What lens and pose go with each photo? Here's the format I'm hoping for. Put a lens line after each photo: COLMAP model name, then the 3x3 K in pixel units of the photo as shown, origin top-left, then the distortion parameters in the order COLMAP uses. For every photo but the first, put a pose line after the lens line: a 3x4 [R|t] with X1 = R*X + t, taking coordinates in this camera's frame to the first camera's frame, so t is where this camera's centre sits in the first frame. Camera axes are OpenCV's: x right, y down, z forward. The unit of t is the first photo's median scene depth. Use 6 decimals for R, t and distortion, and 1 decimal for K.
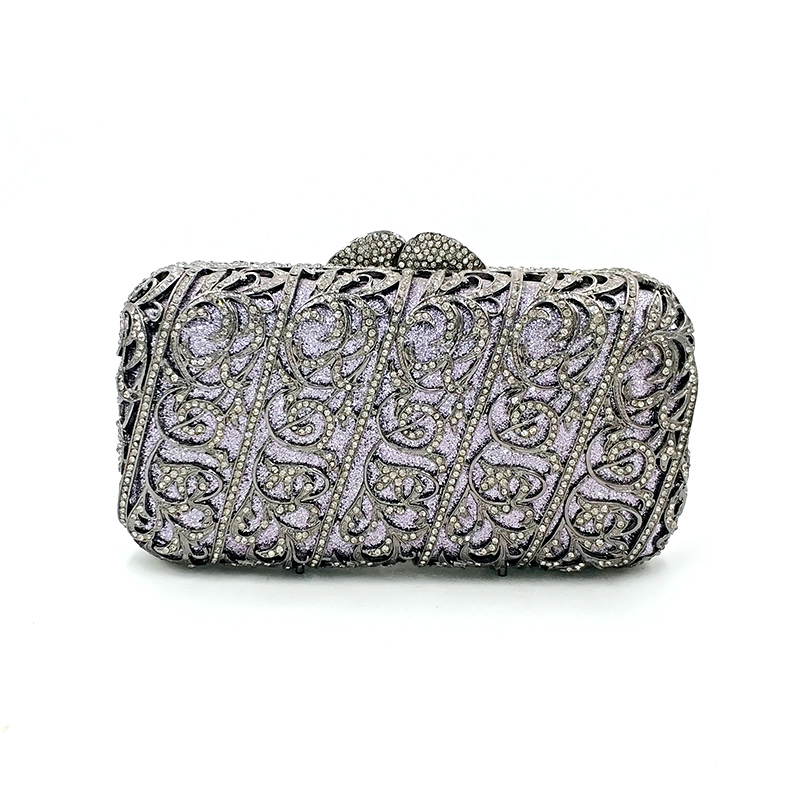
lens RADIAL K [[971.8, 0, 385.5], [0, 971.8, 412.7], [0, 0, 1]] dist [0.075959, 0.000000]
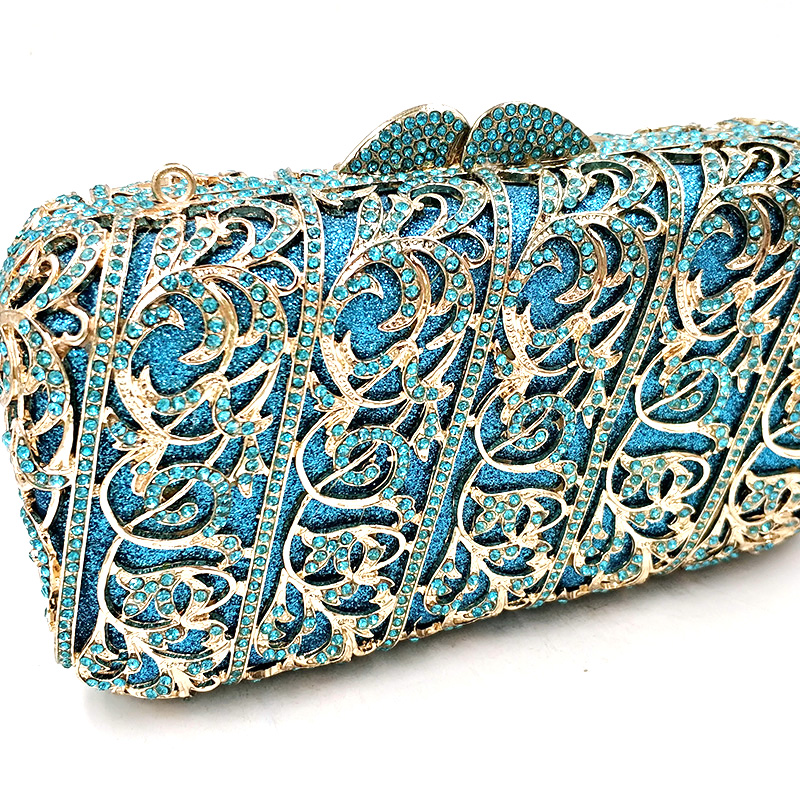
lens RADIAL K [[971.8, 0, 401.3], [0, 971.8, 407.4], [0, 0, 1]] dist [0.075959, 0.000000]
pose [[0.948529, -0.188797, 0.254261, -0.202426], [0.127761, 0.962760, 0.238265, -0.156800], [-0.289776, -0.193517, 0.937327, 0.430730]]
